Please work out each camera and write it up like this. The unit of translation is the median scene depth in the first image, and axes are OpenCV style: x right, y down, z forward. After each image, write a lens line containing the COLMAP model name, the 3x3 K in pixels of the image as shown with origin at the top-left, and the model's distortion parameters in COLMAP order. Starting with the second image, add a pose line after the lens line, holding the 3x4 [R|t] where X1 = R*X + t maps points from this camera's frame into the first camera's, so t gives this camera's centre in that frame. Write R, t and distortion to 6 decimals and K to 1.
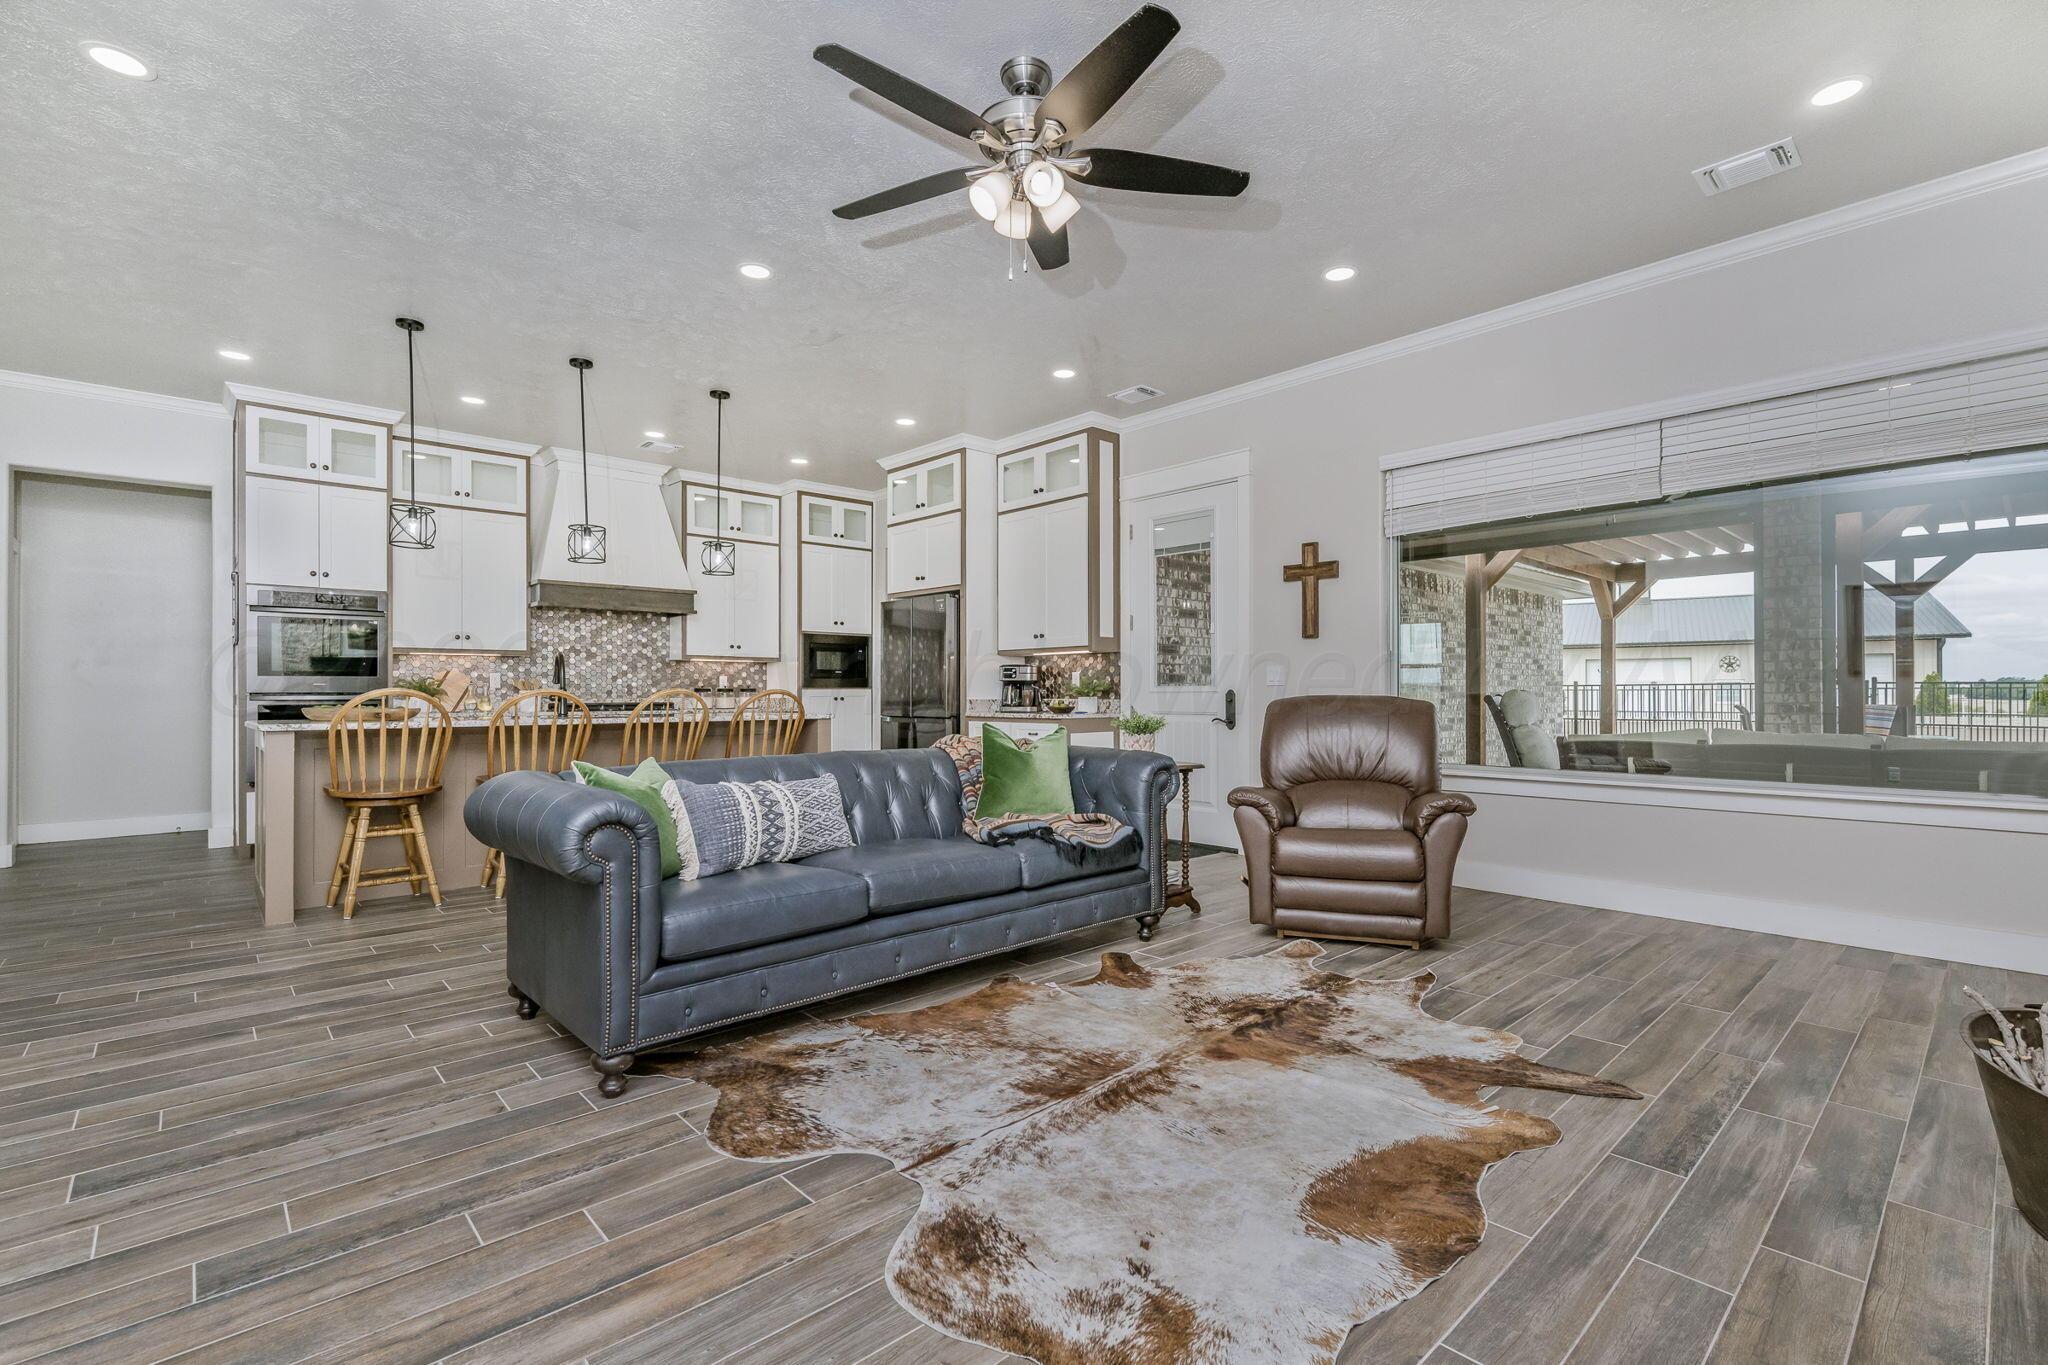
lens RADIAL K [[926.6, 0, 1022.4], [0, 926.6, 688.2], [0, 0, 1]] dist [0.003623, -0.000373]
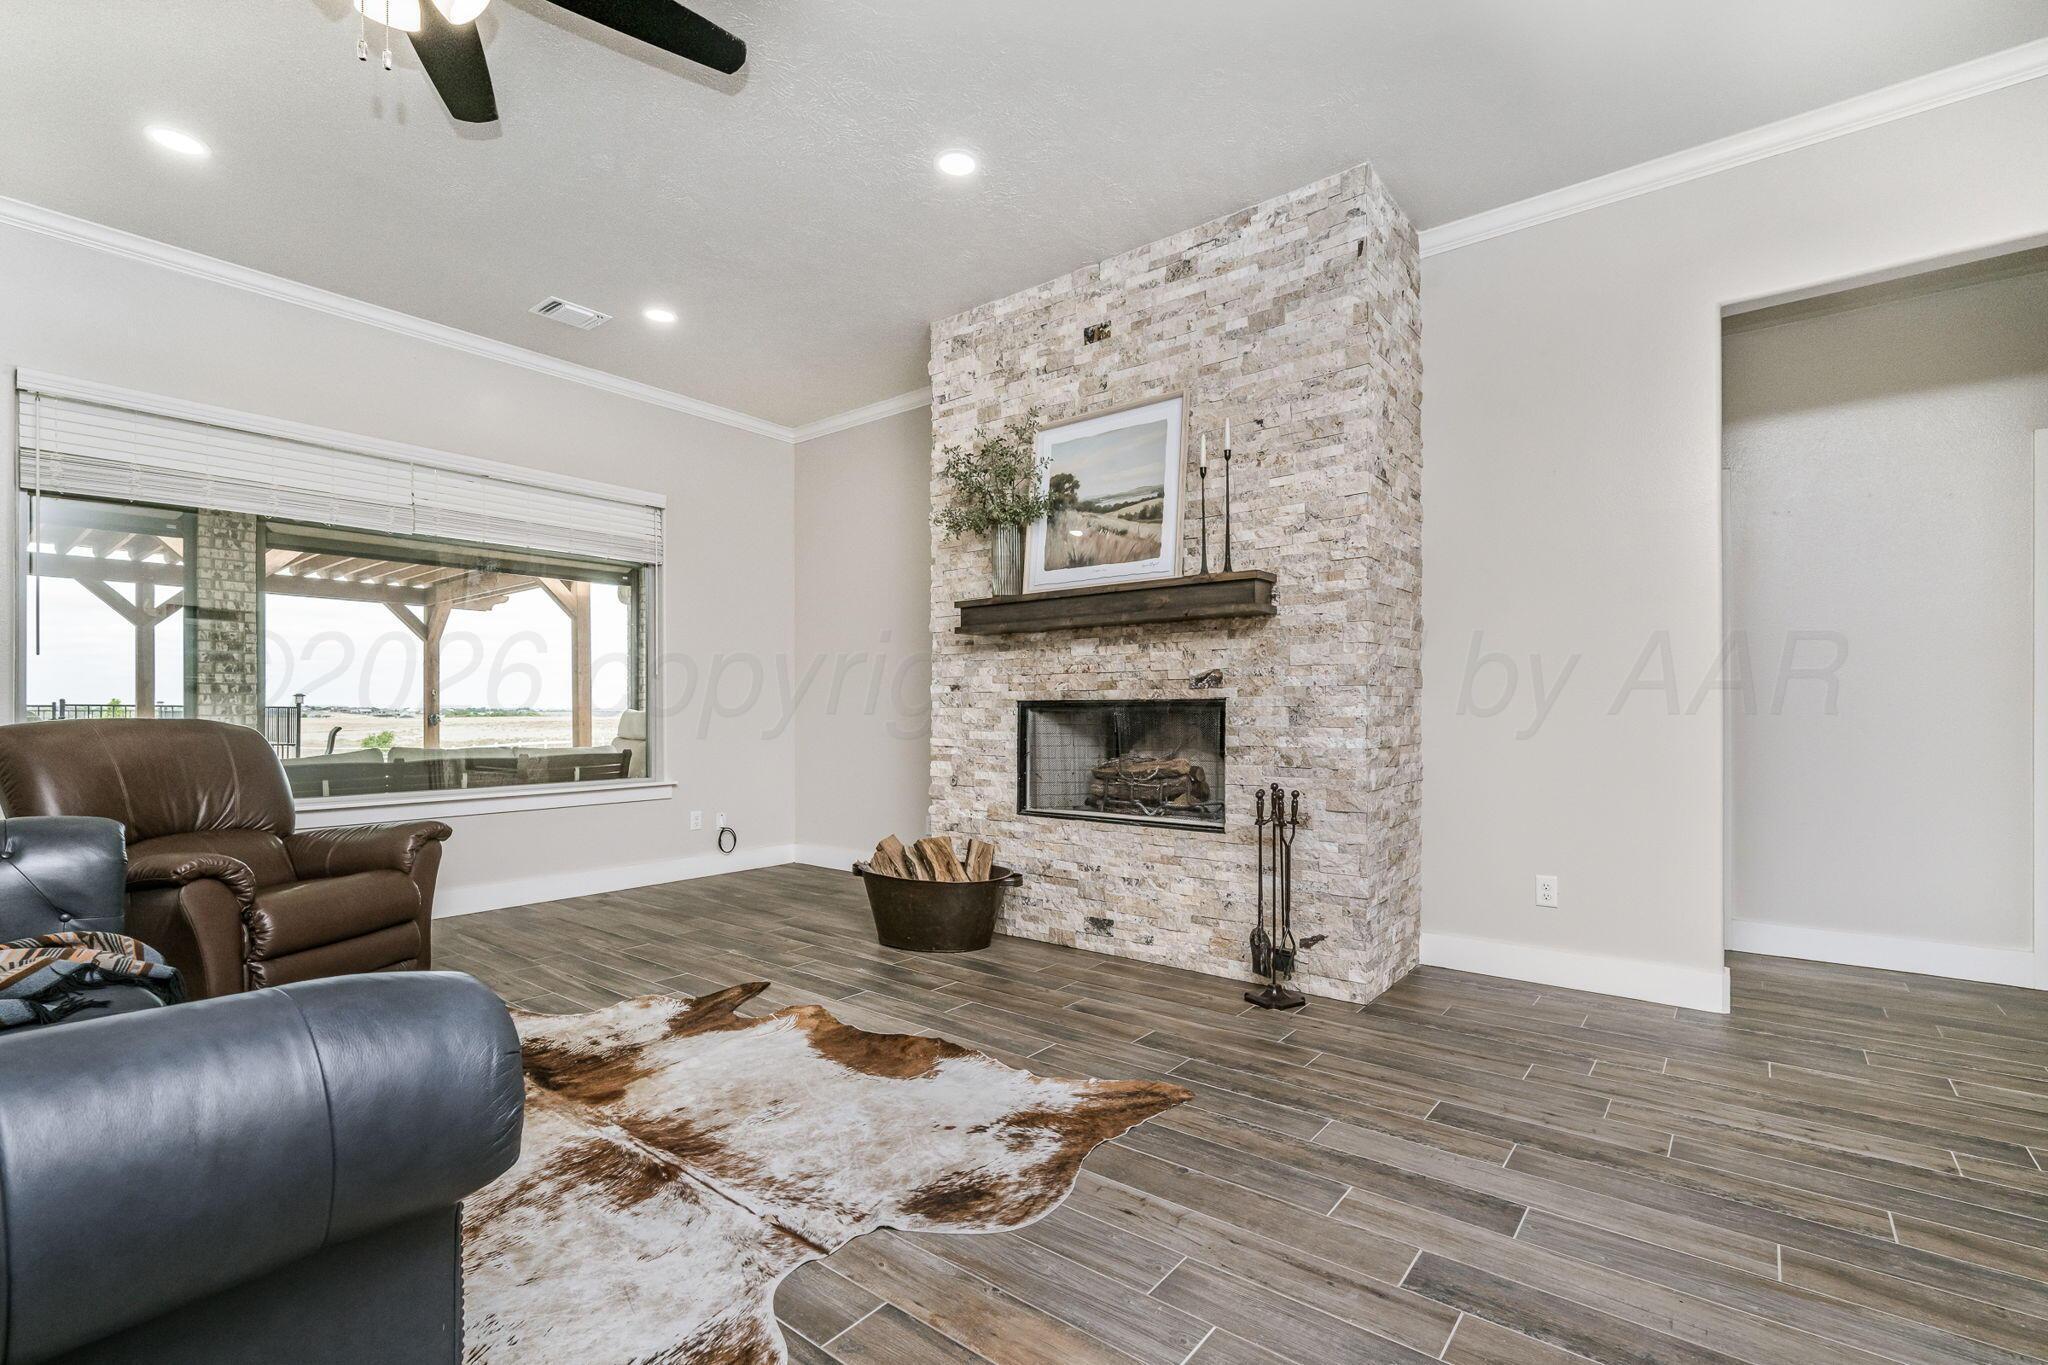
lens RADIAL K [[926.6, 0, 1050.6], [0, 926.6, 709.6], [0, 0, 1]] dist [0.003623, -0.000373]
pose [[-0.180866, 0.006033, 0.983489, -0.869560], [-0.003554, 0.999971, -0.006787, 0.006262], [-0.983501, -0.004723, -0.180839, 0.793860]]
